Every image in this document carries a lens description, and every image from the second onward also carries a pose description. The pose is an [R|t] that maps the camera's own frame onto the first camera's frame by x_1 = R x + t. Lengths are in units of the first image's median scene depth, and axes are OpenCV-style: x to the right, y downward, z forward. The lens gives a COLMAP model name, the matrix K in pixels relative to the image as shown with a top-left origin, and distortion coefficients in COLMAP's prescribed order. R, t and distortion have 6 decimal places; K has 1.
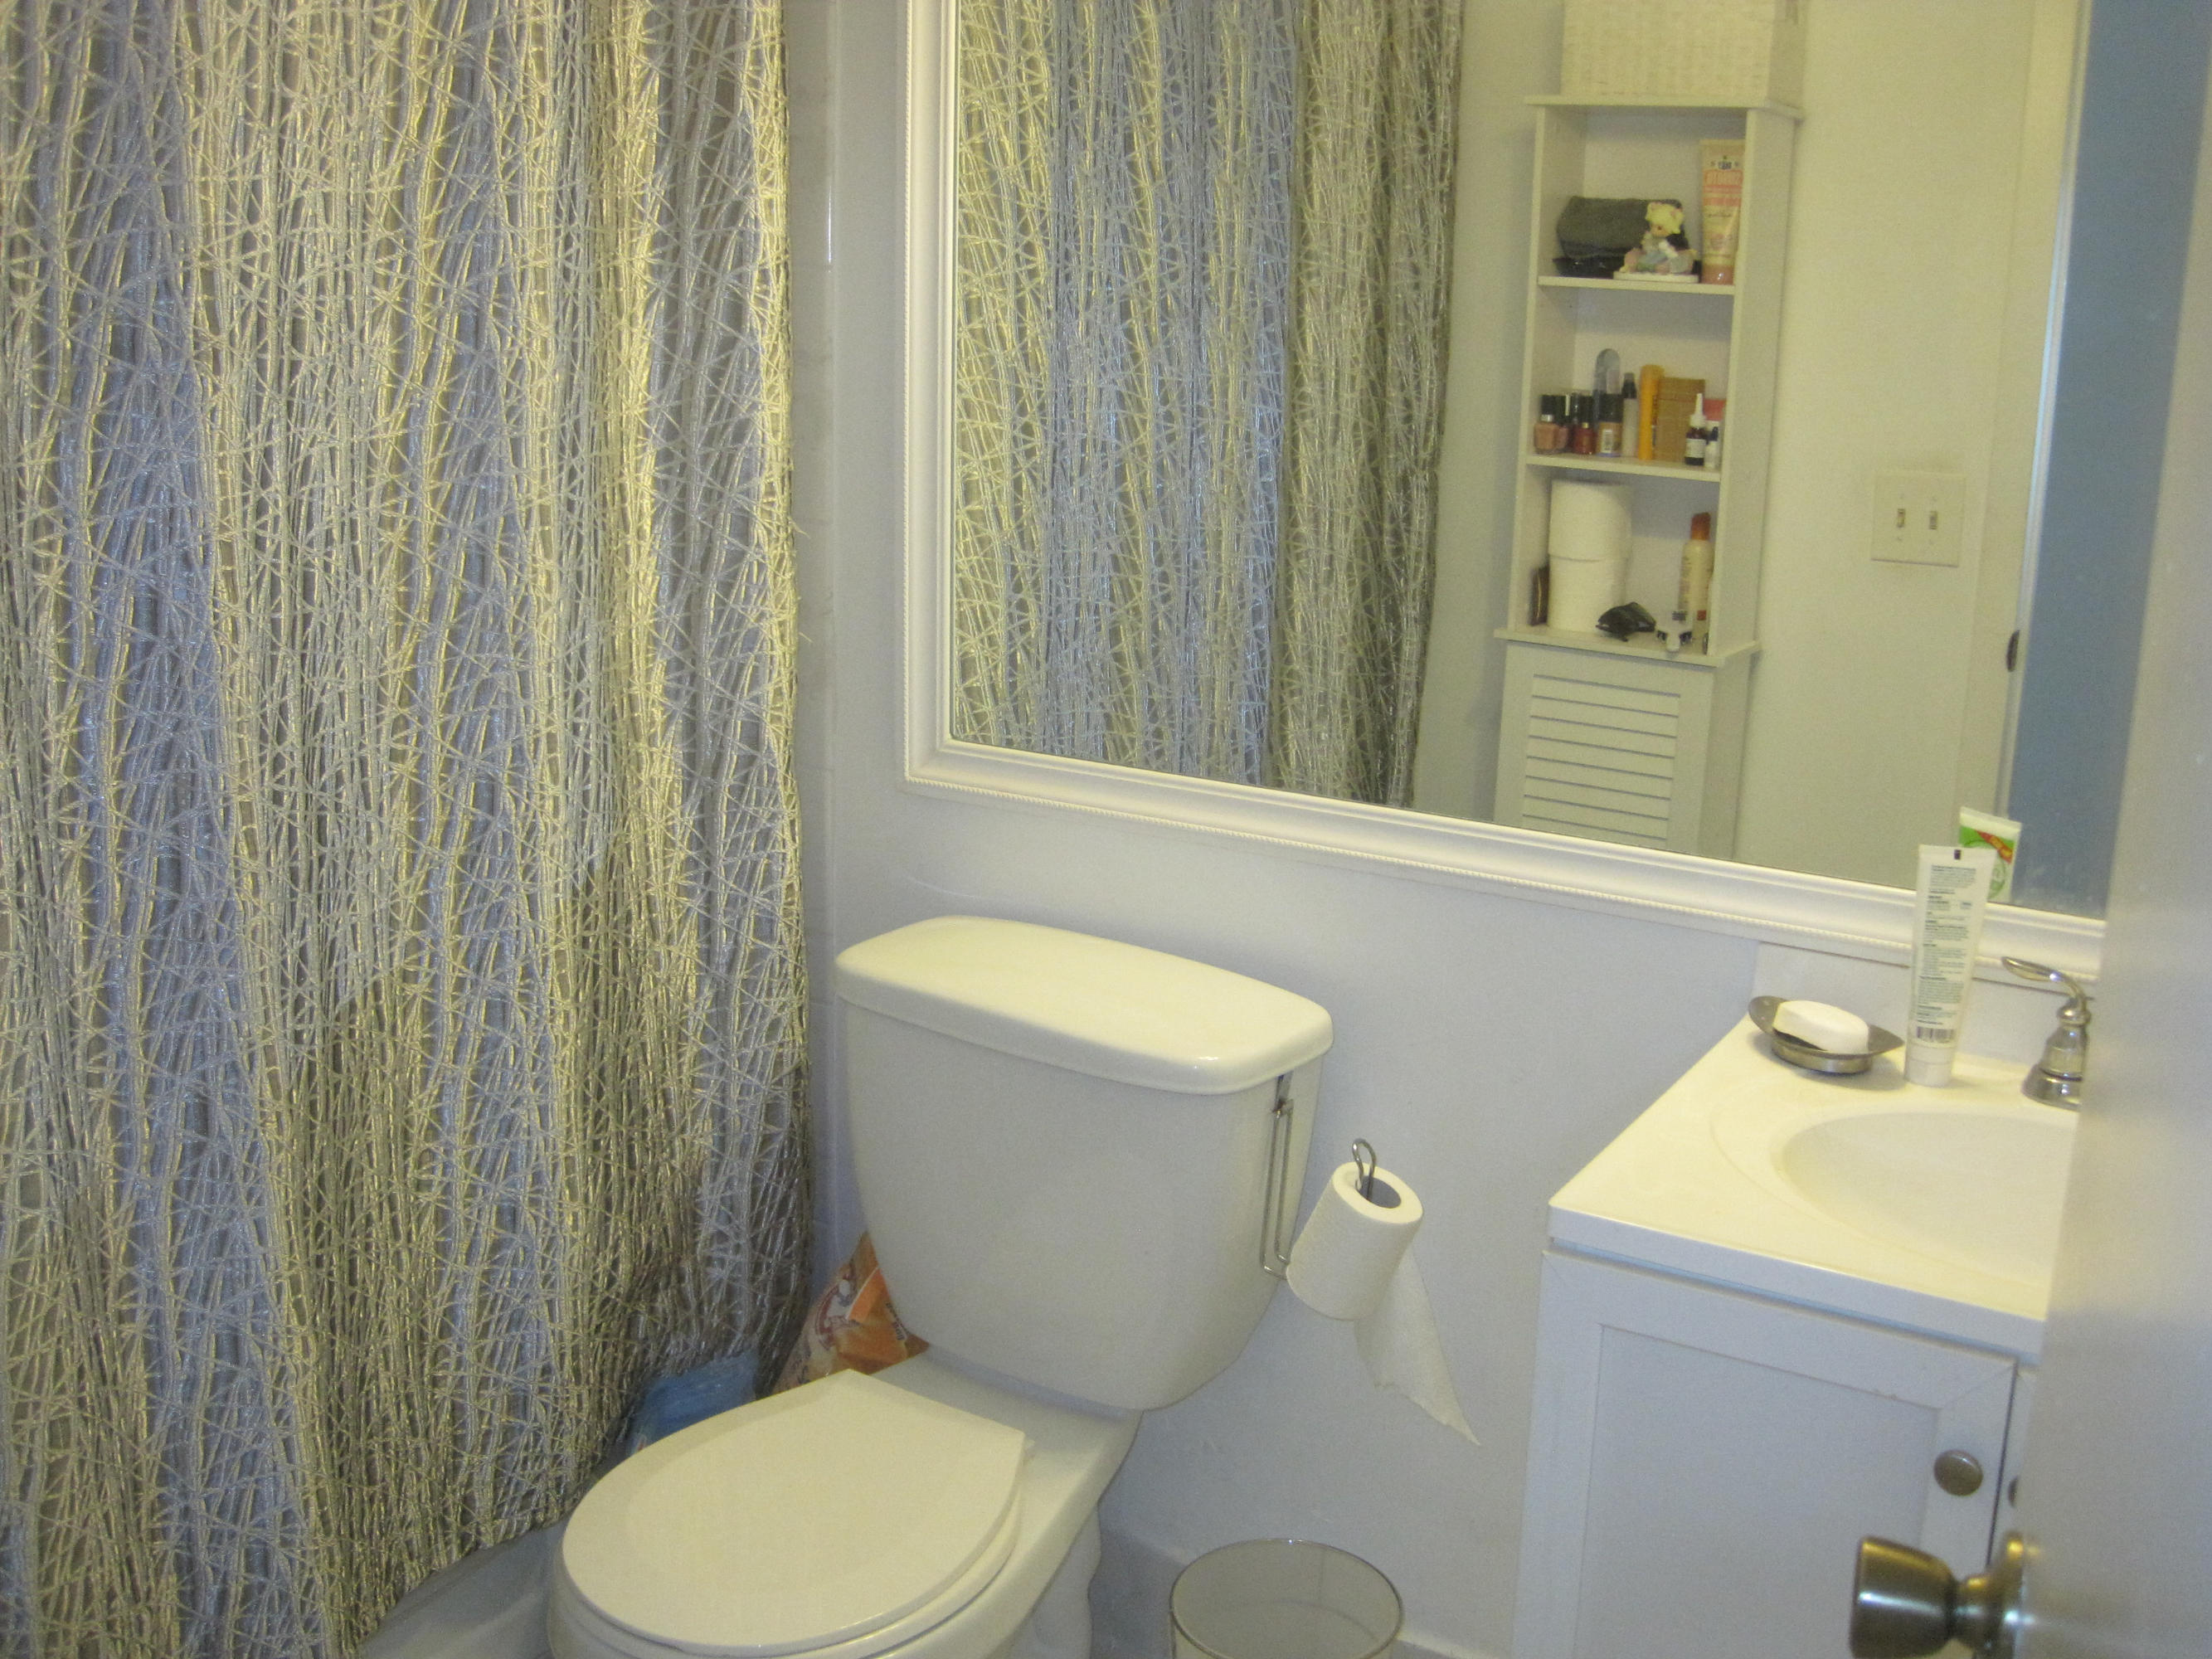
lens RADIAL K [[2291.3, 0, 1109.4], [0, 2291.3, 804.6], [0, 0, 1]] dist [-0.178288, 0.132532]
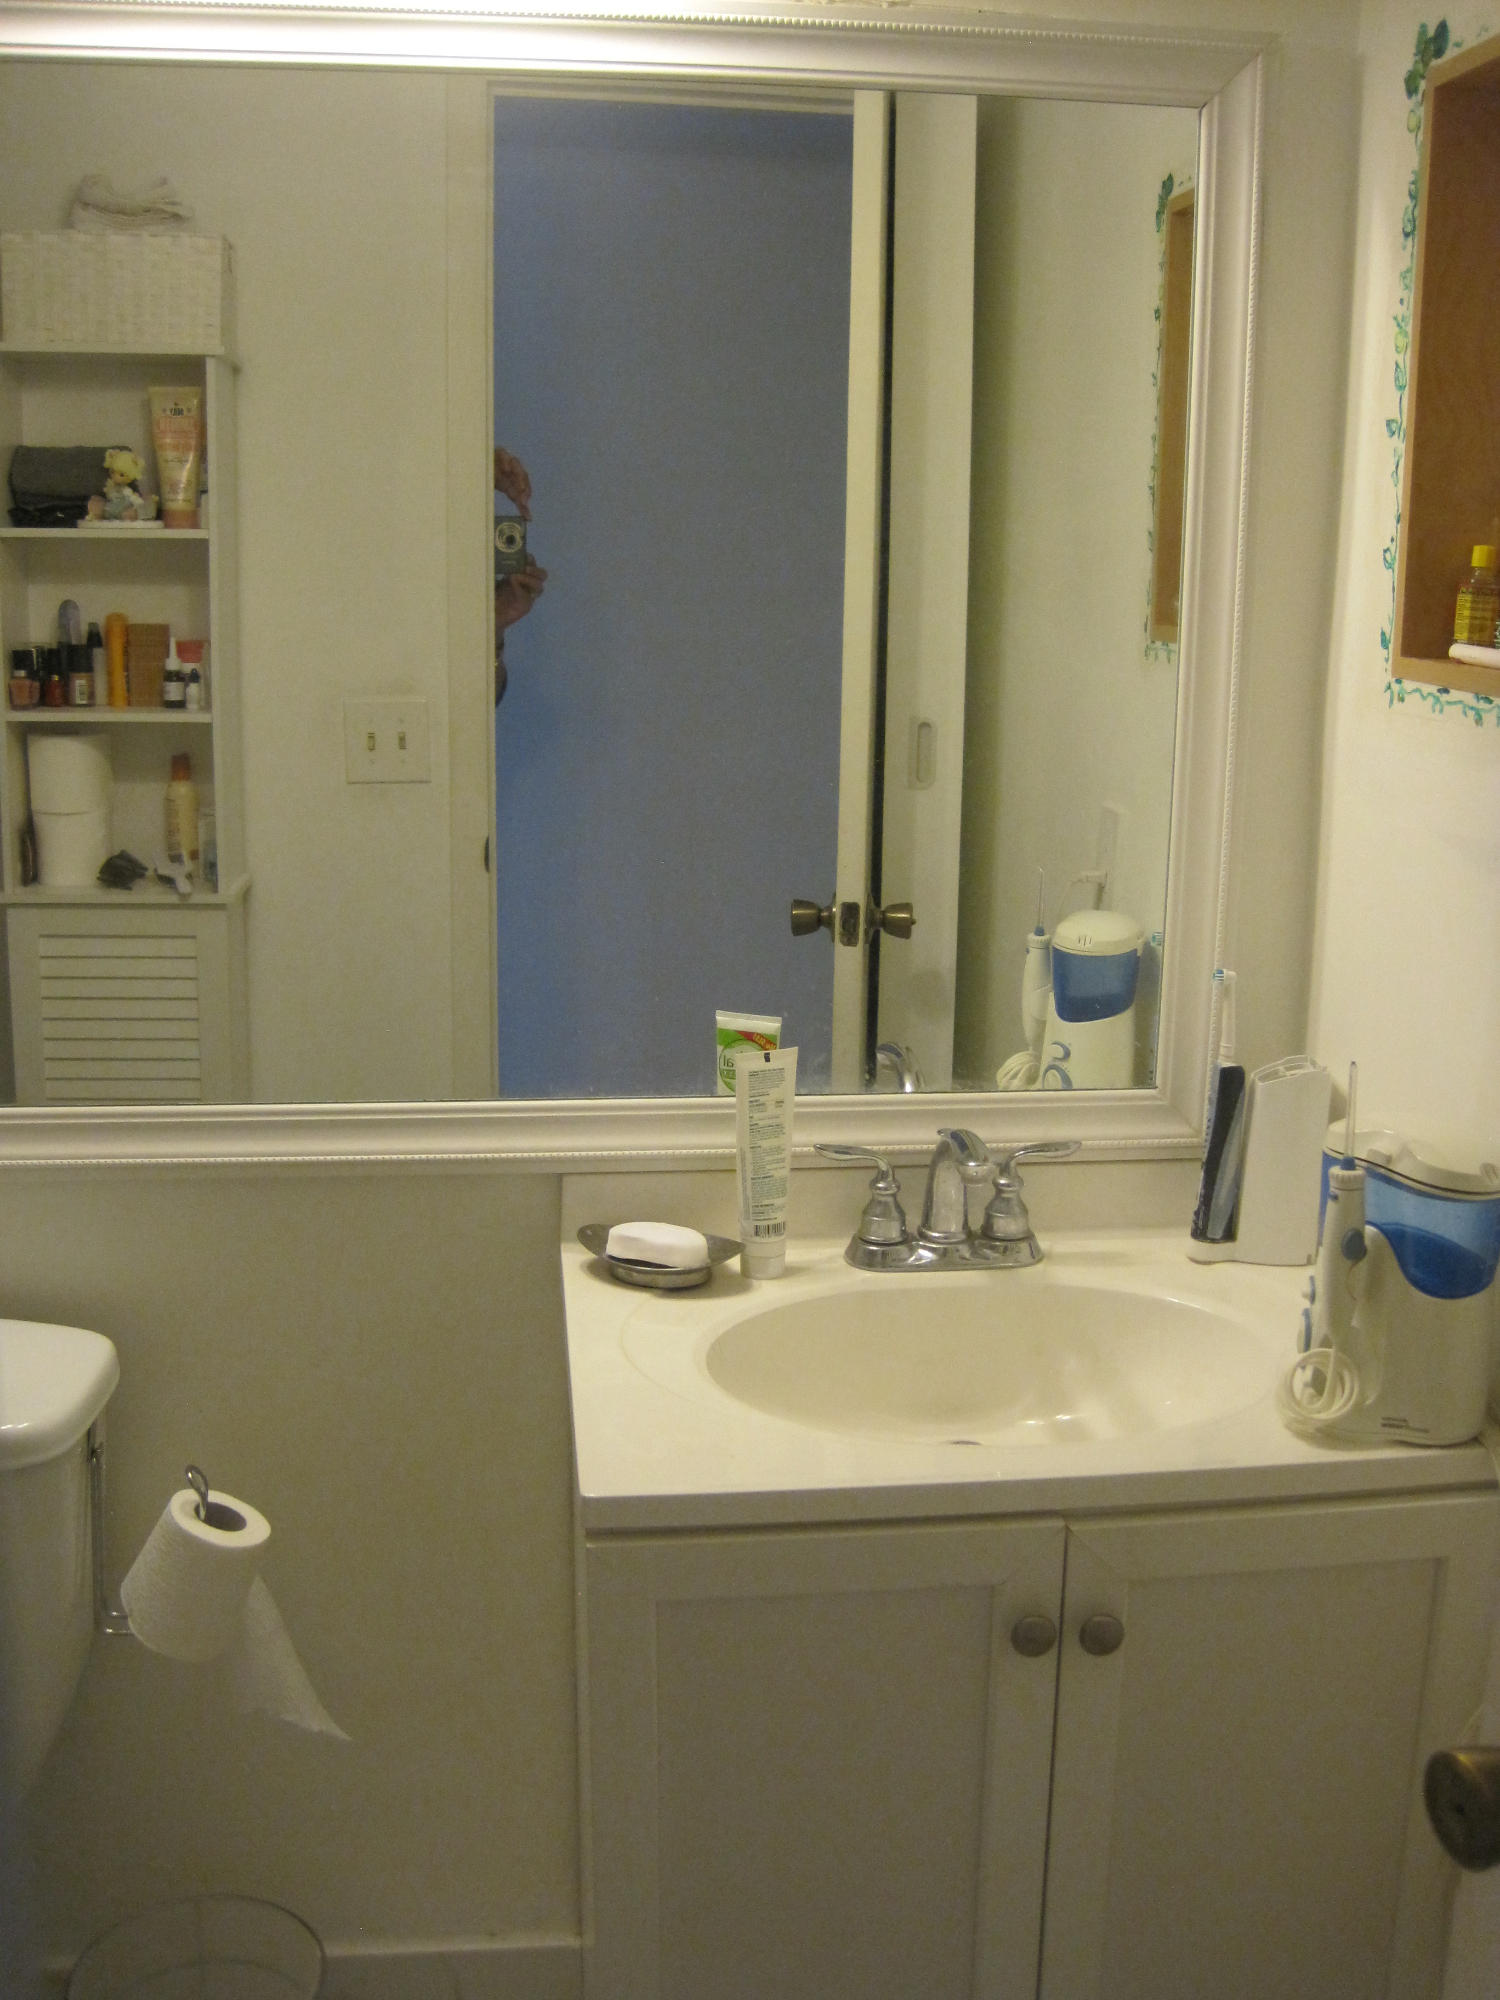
lens RADIAL K [[2071.5, 0, 750.0], [0, 2071.5, 1000.0], [0, 0, 1]] dist [-0.178288, 0.132532]
pose [[0.778576, -0.147668, 0.609929, -0.118799], [0.148065, 0.987707, 0.050126, -0.029881], [-0.609833, 0.051282, 0.790869, 0.131977]]
